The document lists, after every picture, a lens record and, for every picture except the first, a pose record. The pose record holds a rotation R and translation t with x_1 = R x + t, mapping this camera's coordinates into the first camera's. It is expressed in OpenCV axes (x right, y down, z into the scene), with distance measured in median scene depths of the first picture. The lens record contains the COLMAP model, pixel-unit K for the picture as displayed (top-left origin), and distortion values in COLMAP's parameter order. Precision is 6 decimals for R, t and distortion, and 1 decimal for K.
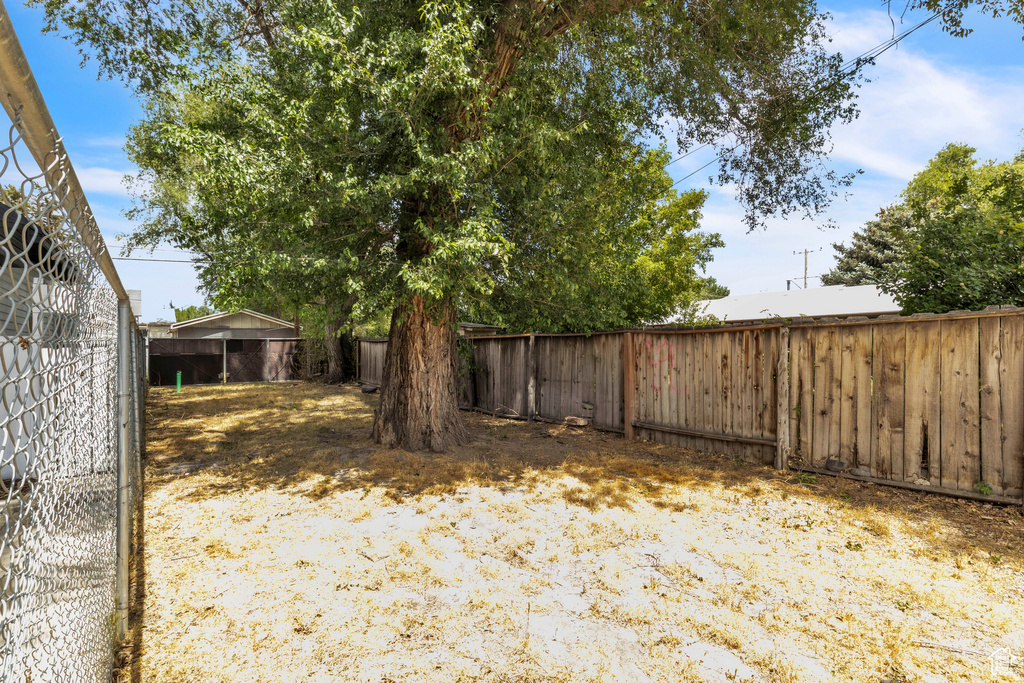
lens RADIAL K [[517.3, 0, 524.0], [0, 517.3, 355.0], [0, 0, 1]] dist [0.003751, 0.000381]
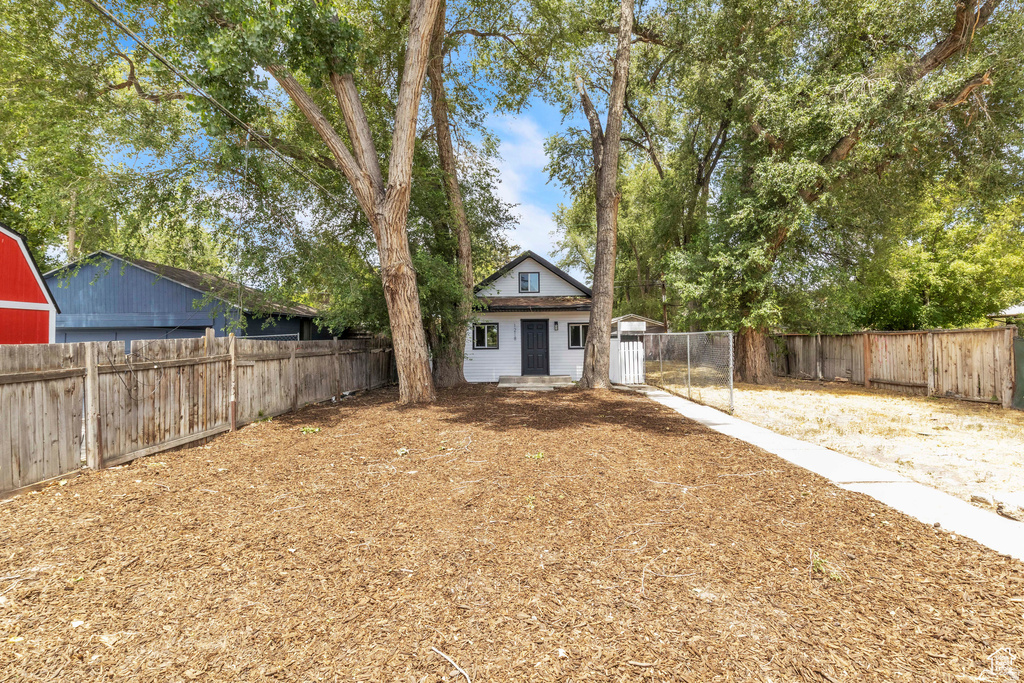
lens RADIAL K [[509.0, 0, 514.1], [0, 509.0, 323.2], [0, 0, 1]] dist [0.010295, -0.000172]
pose [[0.796396, -0.023617, -0.604314, 0.324207], [-0.000564, 0.999208, -0.039793, -0.004742], [0.604775, 0.032032, 0.795752, -1.415964]]
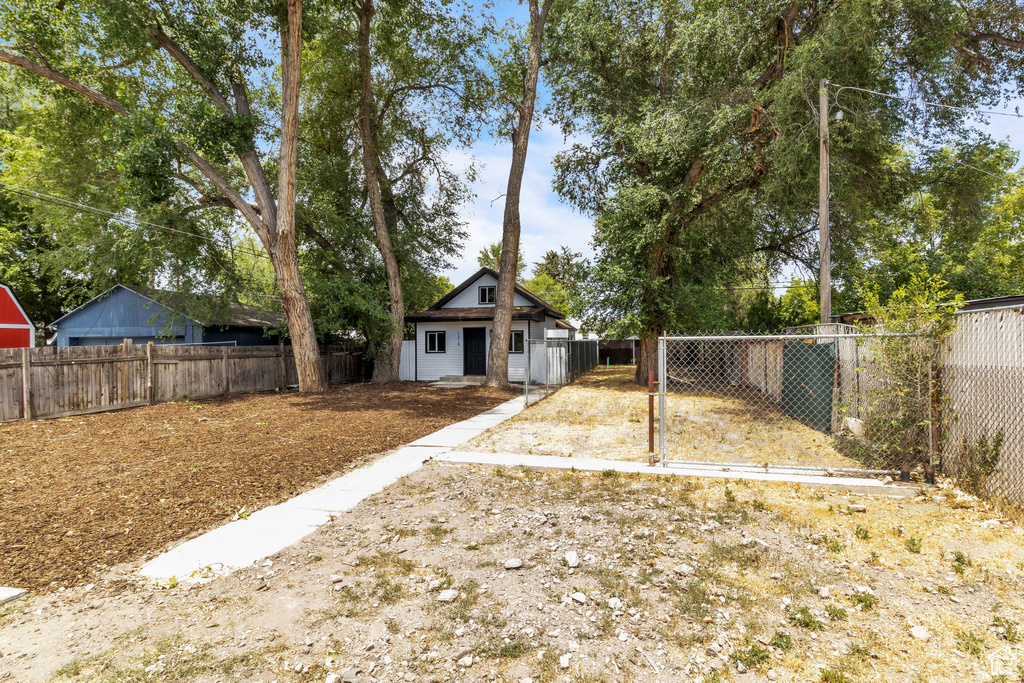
lens RADIAL K [[499.5, 0, 512.0], [0, 499.5, 341.5], [0, 0, 1]] dist [0.008534, -0.000208]
pose [[0.644490, -0.005800, -0.764590, 1.180368], [-0.003772, 0.999935, -0.010765, -0.013836], [0.764603, 0.009822, 0.644427, -1.063896]]
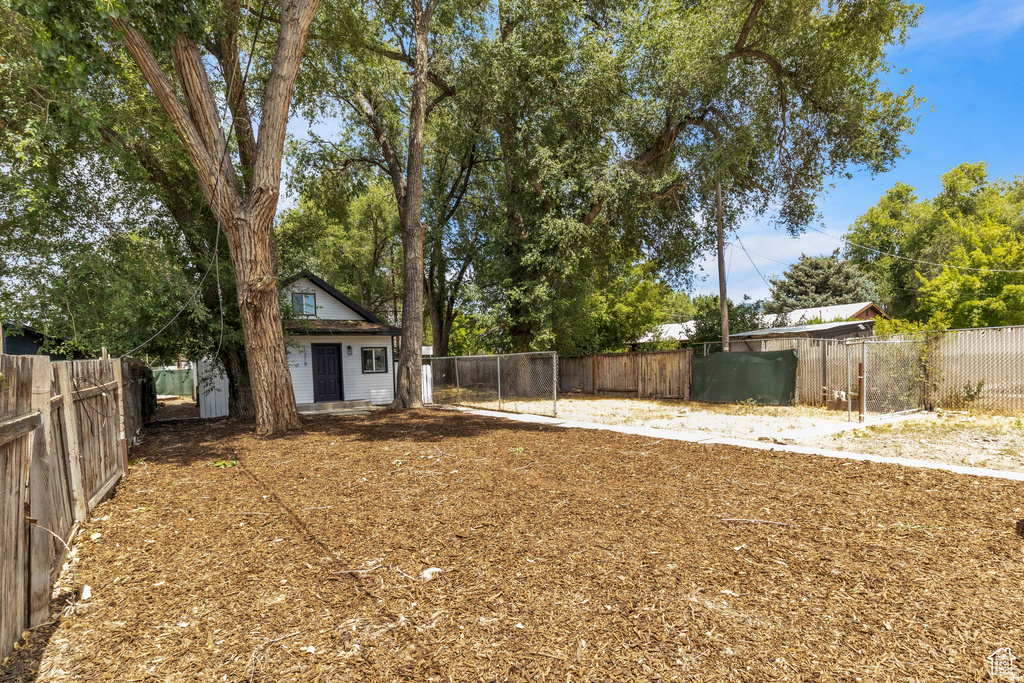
lens RADIAL K [[521.5, 0, 508.1], [0, 521.5, 381.5], [0, 0, 1]] dist [0.000496, -0.000114]
pose [[0.998215, -0.022986, -0.055122, -0.102163], [0.024418, 0.999378, 0.025452, 0.013302], [0.054503, -0.026753, 0.998155, -1.754958]]
